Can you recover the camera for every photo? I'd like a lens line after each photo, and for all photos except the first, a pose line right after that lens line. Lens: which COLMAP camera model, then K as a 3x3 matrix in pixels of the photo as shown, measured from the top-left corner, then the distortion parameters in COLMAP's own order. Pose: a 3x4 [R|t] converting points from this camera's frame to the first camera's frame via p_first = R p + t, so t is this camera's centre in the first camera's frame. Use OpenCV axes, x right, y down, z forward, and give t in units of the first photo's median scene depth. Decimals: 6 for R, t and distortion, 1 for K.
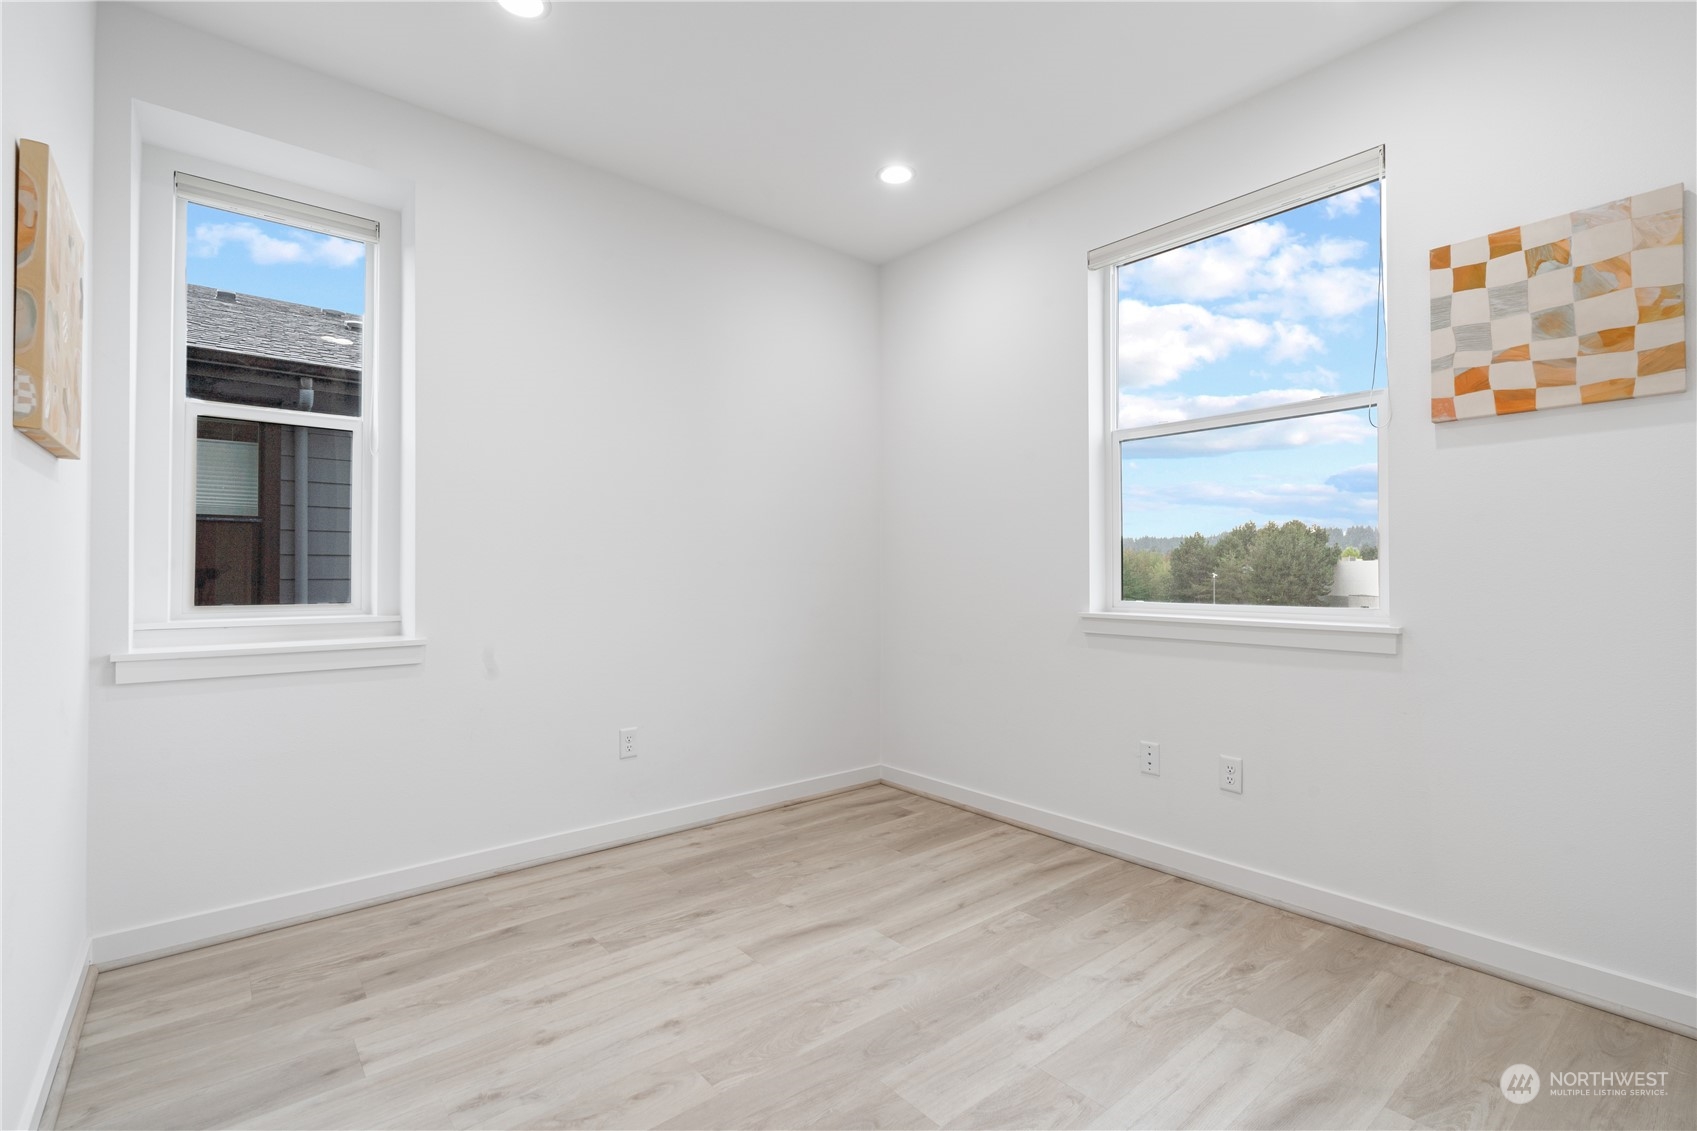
lens RADIAL K [[774.5, 0, 852.3], [0, 774.5, 574.2], [0, 0, 1]] dist [-0.000161, 0.000688]
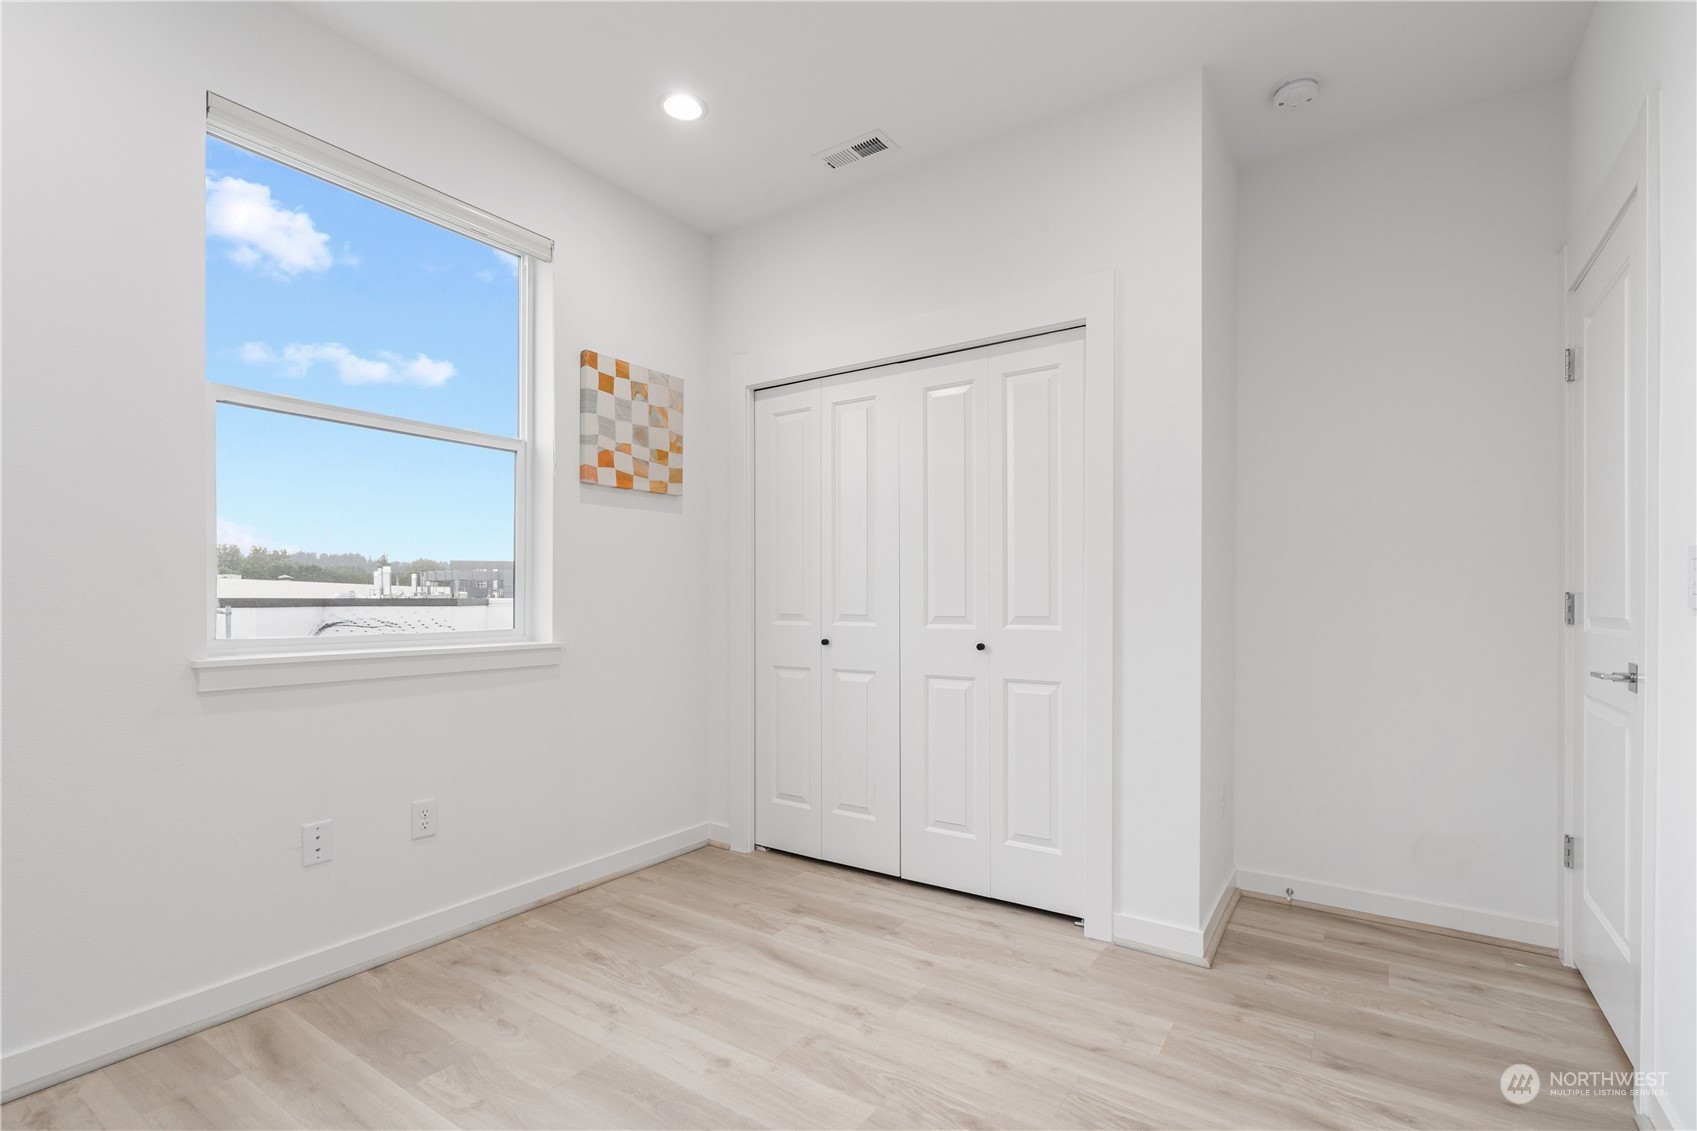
lens RADIAL K [[765.4, 0, 875.7], [0, 765.4, 601.0], [0, 0, 1]] dist [0.002124, 0.000314]
pose [[-0.282925, -0.010571, 0.959084, -0.656256], [-0.004325, 0.999943, 0.009745, -0.011441], [-0.959132, -0.001390, -0.282955, 0.933088]]
